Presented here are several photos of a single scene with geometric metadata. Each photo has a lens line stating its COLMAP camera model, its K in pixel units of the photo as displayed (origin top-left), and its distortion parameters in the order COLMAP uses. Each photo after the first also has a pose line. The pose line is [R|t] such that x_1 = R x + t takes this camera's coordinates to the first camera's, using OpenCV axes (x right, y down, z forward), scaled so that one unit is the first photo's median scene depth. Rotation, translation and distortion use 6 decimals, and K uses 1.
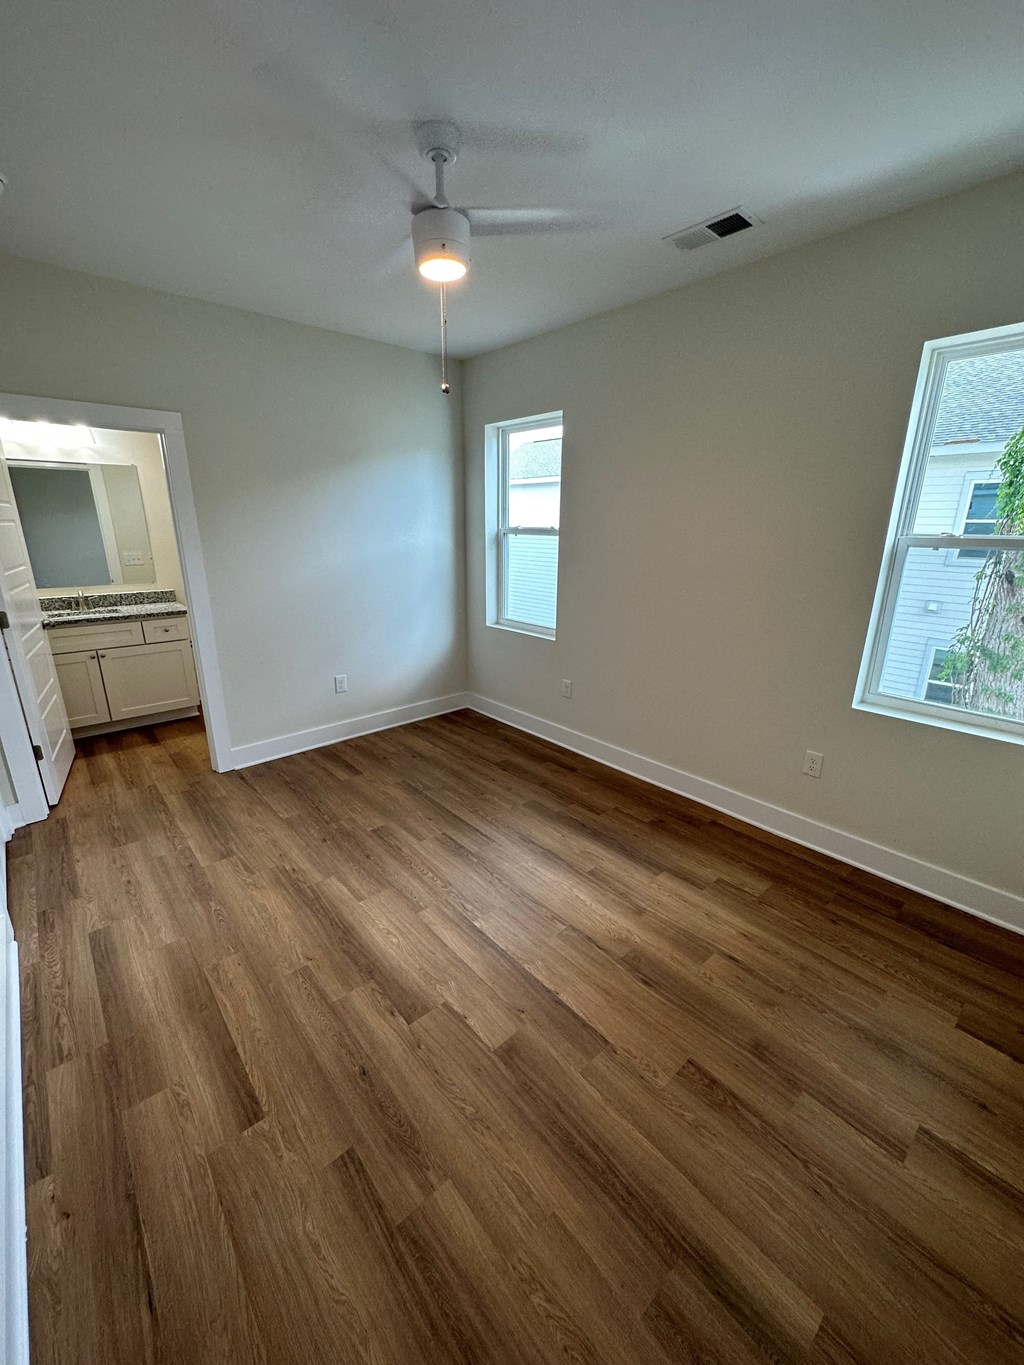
lens RADIAL K [[543.6, 0, 512.0], [0, 543.6, 682.5], [0, 0, 1]] dist [0.002723, 0.000130]
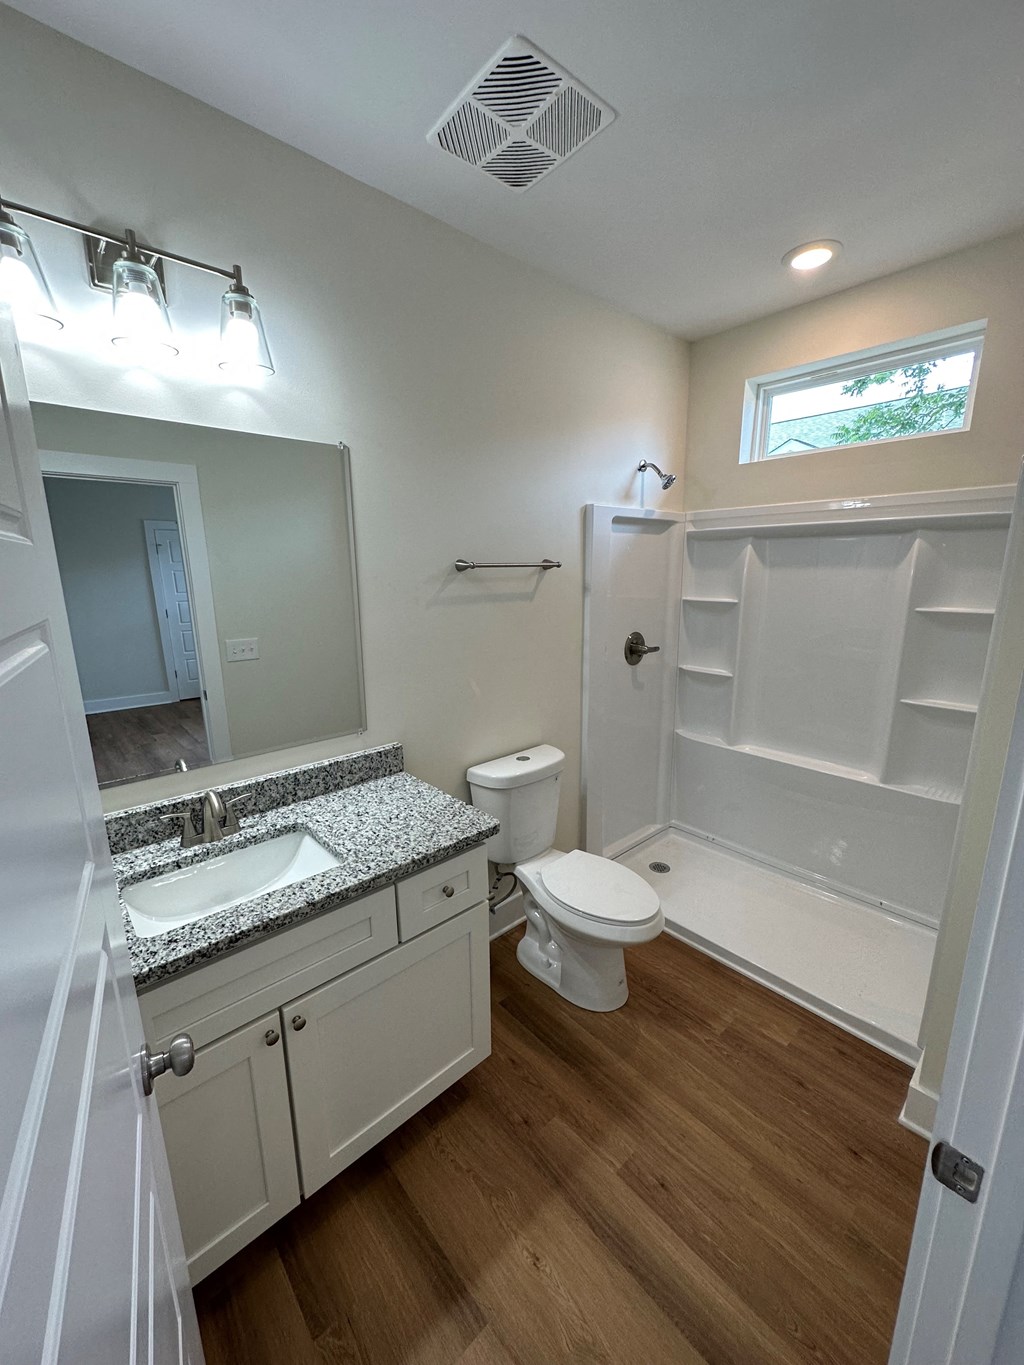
lens RADIAL K [[543.6, 0, 512.0], [0, 543.6, 682.5], [0, 0, 1]] dist [0.002723, 0.000130]
pose [[0.999829, -0.018495, 0.000332, -0.614185], [0.018465, 0.996831, -0.077378, -0.211268], [0.001100, 0.077371, 0.997002, 0.663553]]
